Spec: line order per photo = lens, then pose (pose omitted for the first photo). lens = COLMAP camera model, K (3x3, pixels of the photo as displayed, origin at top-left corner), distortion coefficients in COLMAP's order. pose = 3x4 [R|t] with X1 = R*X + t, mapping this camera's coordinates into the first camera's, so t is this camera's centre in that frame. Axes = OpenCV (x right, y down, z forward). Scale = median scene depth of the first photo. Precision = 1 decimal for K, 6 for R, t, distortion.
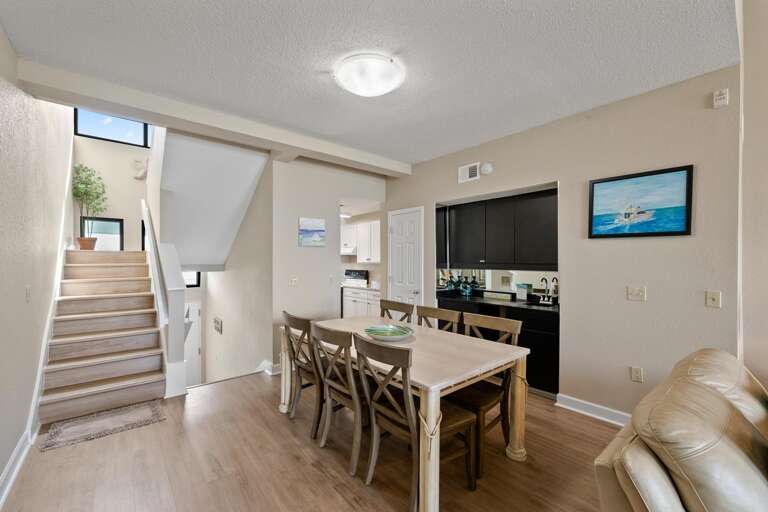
lens RADIAL K [[321.5, 0, 384.0], [0, 321.5, 256.0], [0, 0, 1]] dist [0.000081, -0.000164]
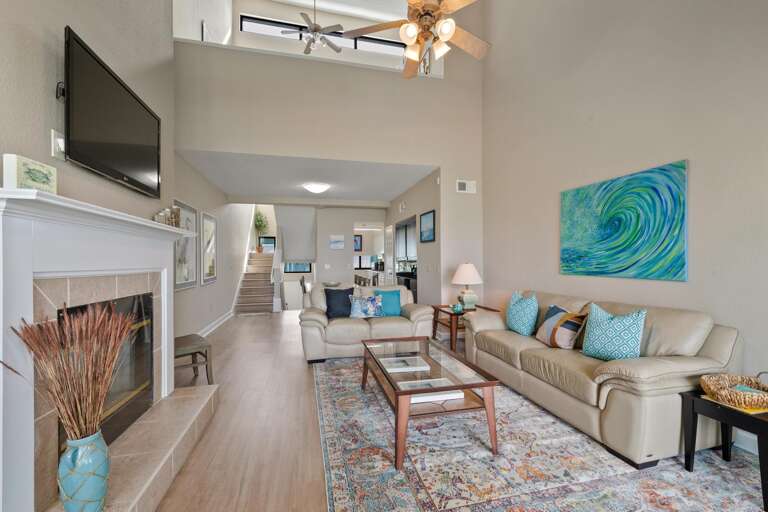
lens RADIAL K [[321.5, 0, 384.0], [0, 321.5, 256.0], [0, 0, 1]] dist [0.000081, -0.000164]
pose [[0.890564, -0.010178, -0.454744, 1.021497], [0.009532, 0.999948, -0.003713, 0.024988], [0.454758, -0.001029, 0.890614, -0.687438]]
